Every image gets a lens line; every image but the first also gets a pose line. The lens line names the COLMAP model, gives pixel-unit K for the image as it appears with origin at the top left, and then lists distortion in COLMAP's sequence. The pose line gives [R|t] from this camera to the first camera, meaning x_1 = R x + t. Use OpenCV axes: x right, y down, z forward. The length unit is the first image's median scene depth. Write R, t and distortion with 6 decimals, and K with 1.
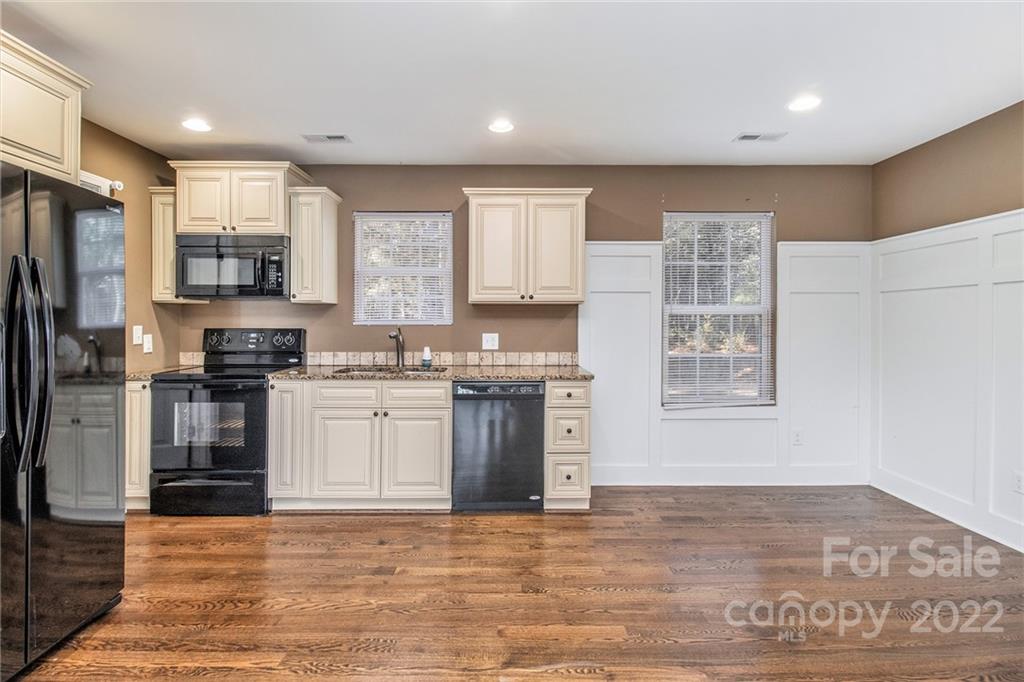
lens RADIAL K [[499.2, 0, 510.7], [0, 499.2, 318.7], [0, 0, 1]] dist [-0.009173, -0.001597]
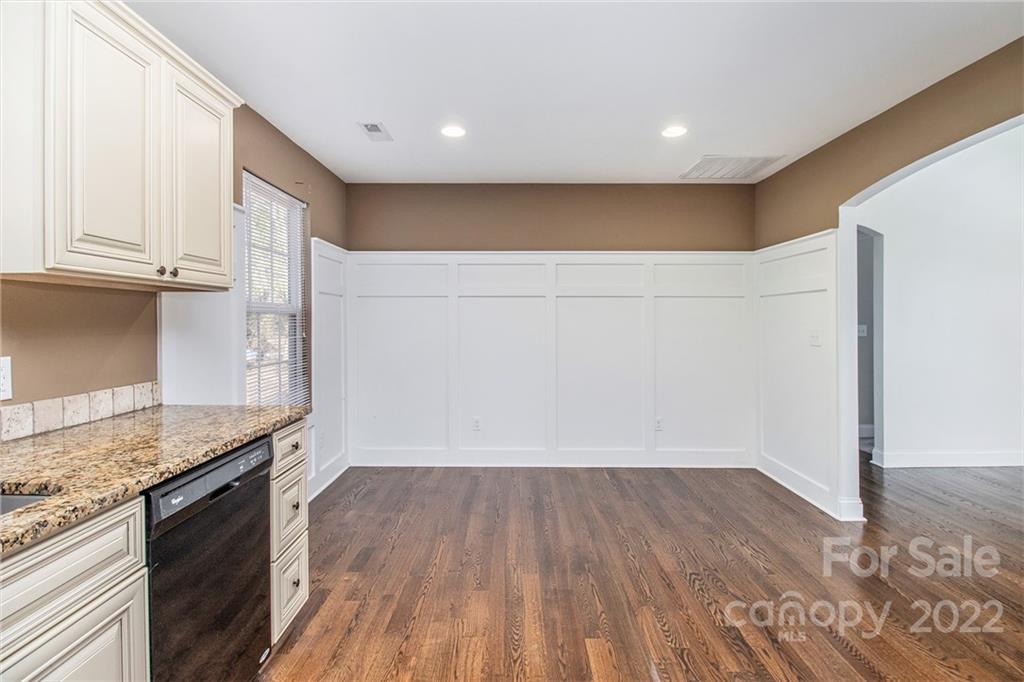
lens RADIAL K [[499.2, 0, 495.1], [0, 499.2, 318.2], [0, 0, 1]] dist [-0.009173, -0.001597]
pose [[0.019366, 0.003169, 0.999807, -0.419607], [0.000704, 0.999995, -0.003184, 0.002040], [-0.999812, 0.000766, 0.019364, 0.661959]]
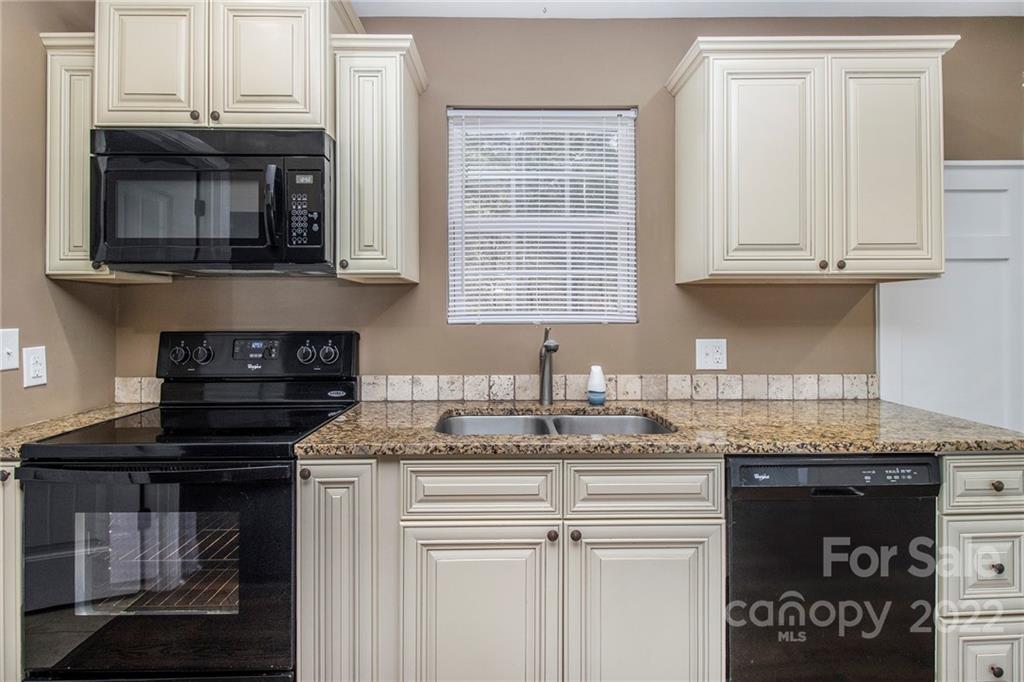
lens RADIAL K [[484.7, 0, 507.0], [0, 484.7, 313.7], [0, 0, 1]] dist [-0.010878, -0.002948]
pose [[0.999975, -0.003127, 0.006384, -0.275005], [0.003109, 0.999991, 0.002761, 0.001096], [-0.006393, -0.002741, 0.999976, 0.523550]]
